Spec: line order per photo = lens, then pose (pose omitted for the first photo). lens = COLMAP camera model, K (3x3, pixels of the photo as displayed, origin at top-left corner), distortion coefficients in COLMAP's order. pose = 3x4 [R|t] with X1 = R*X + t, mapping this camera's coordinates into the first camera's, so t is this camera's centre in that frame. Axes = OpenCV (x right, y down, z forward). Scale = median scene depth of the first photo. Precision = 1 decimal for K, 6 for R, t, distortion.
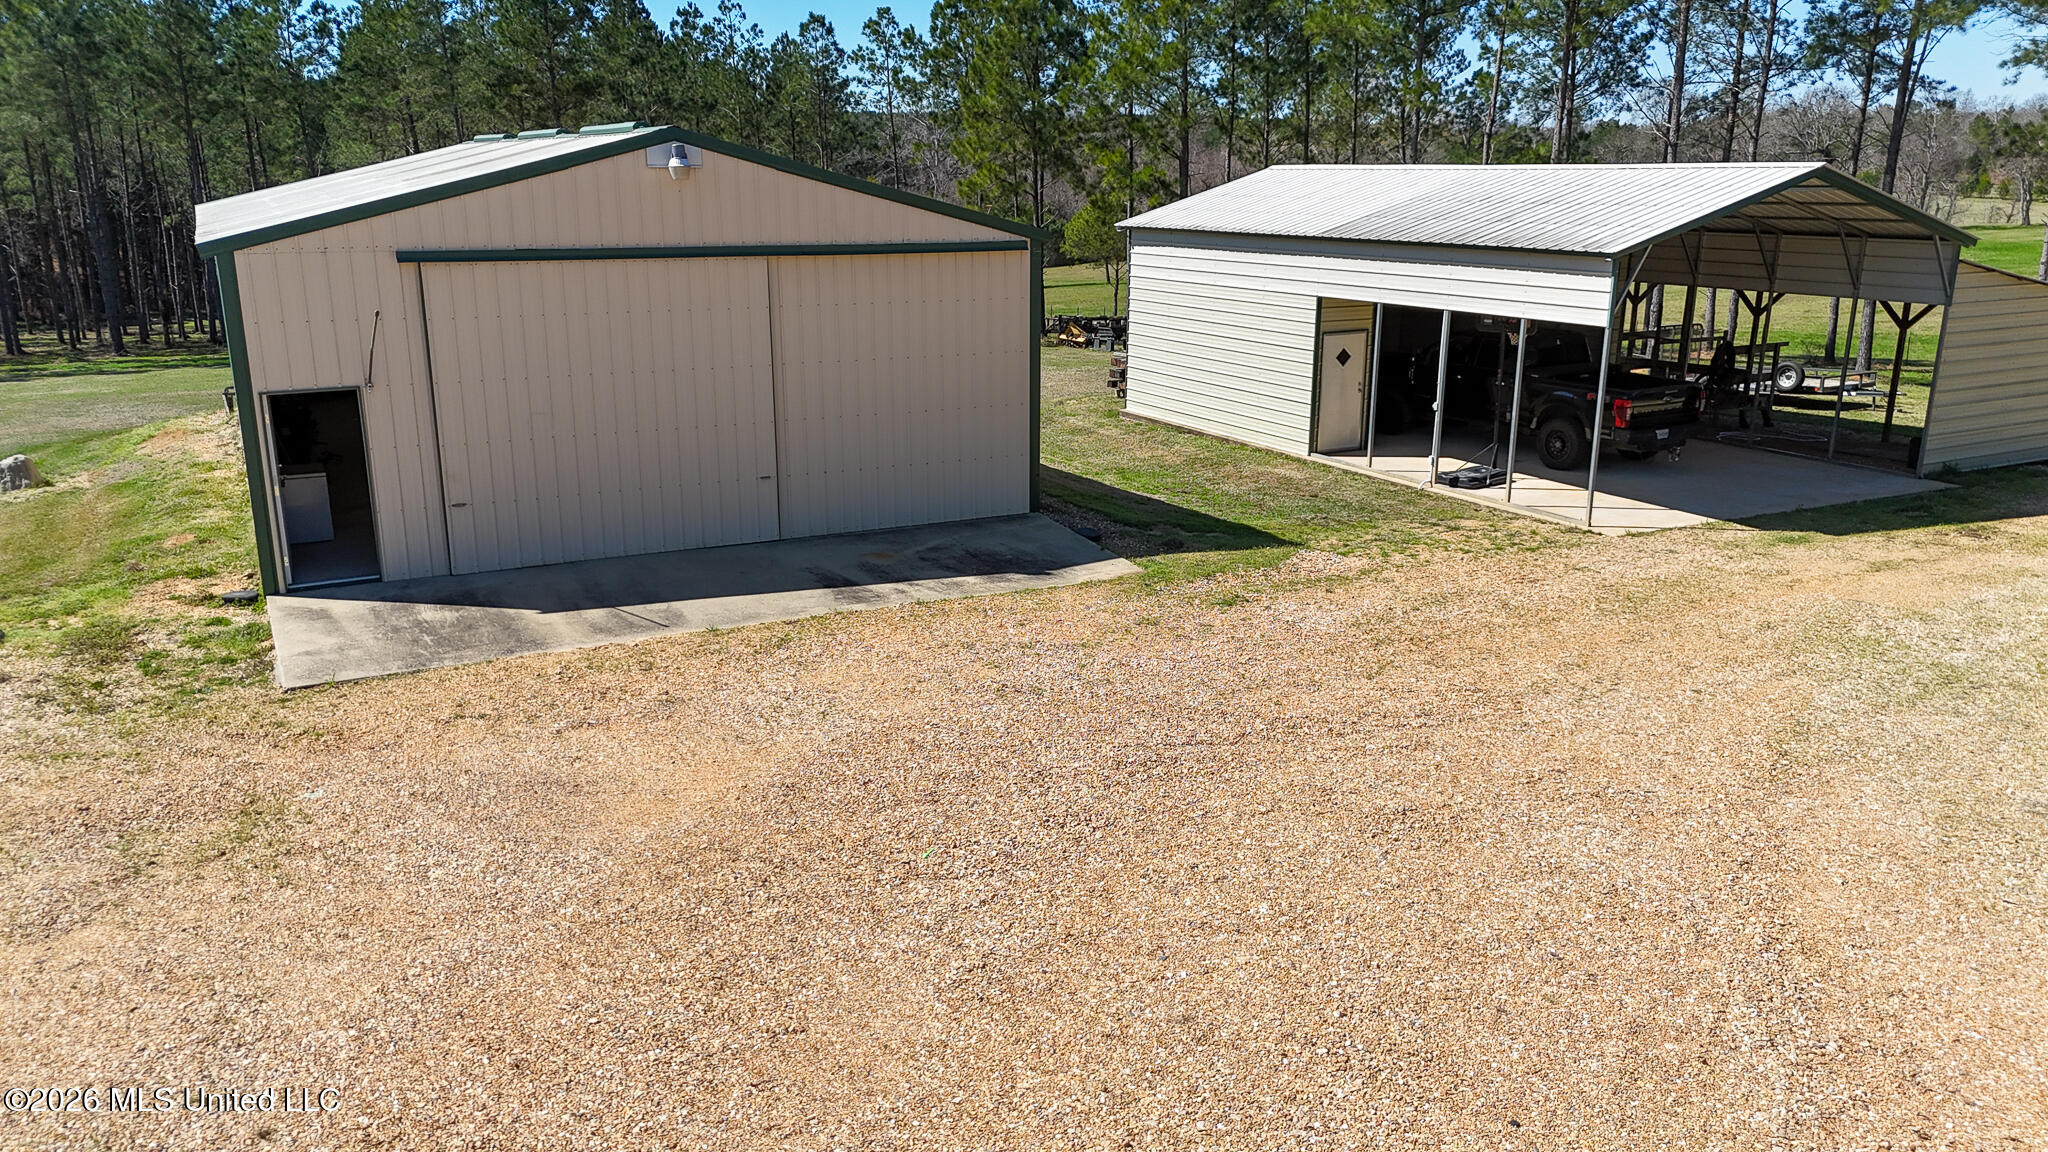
lens RADIAL K [[1493.2, 0, 1024.0], [0, 1493.2, 576.0], [0, 0, 1]] dist [0.084205, -0.081574]
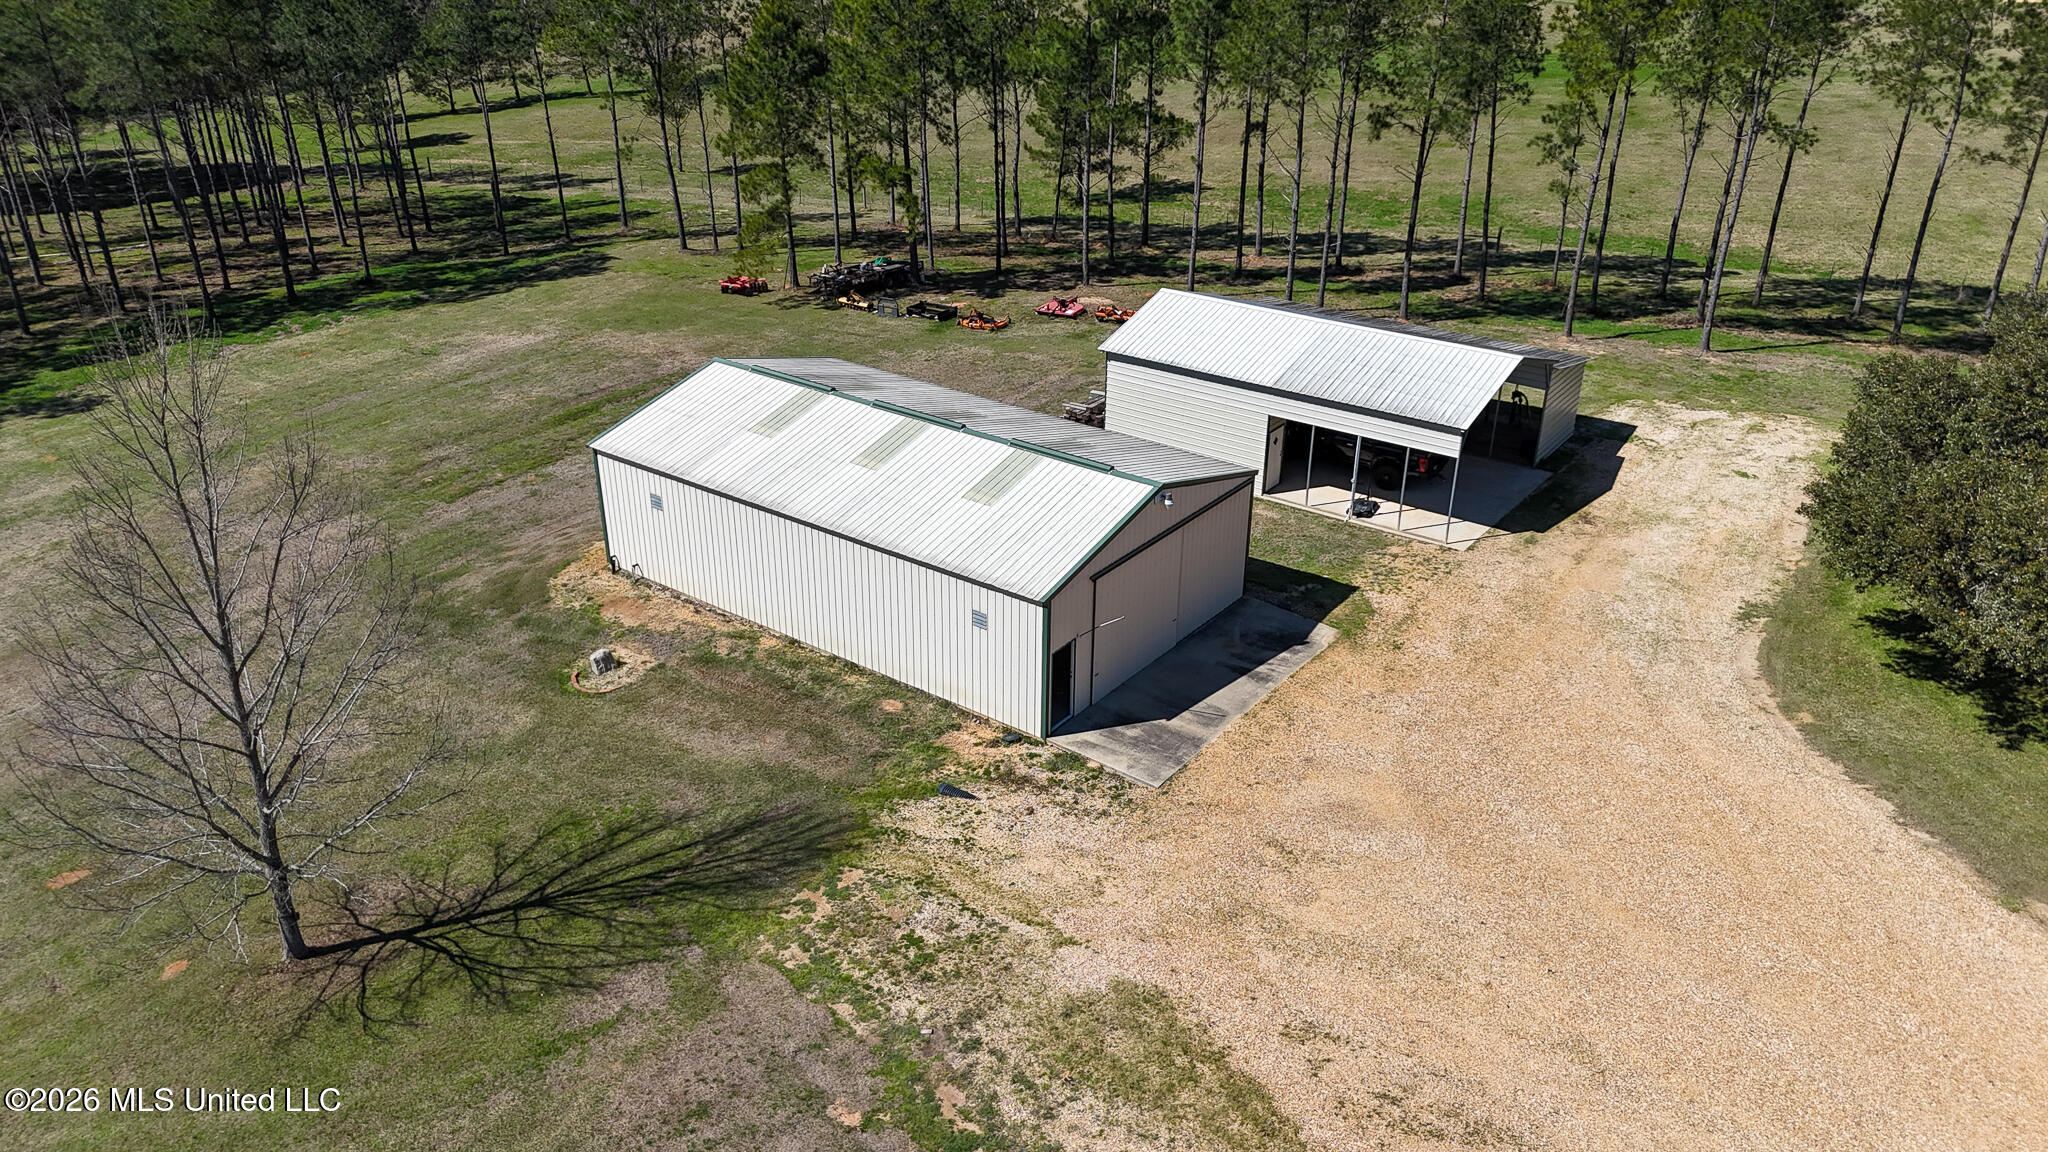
lens RADIAL K [[1493.2, 0, 1024.0], [0, 1493.2, 576.0], [0, 0, 1]] dist [0.084205, -0.081574]
pose [[0.907187, -0.190421, 0.375168, -1.205938], [0.114909, 0.969952, 0.214452, -0.635167], [-0.404731, -0.151438, 0.901809, -0.842526]]
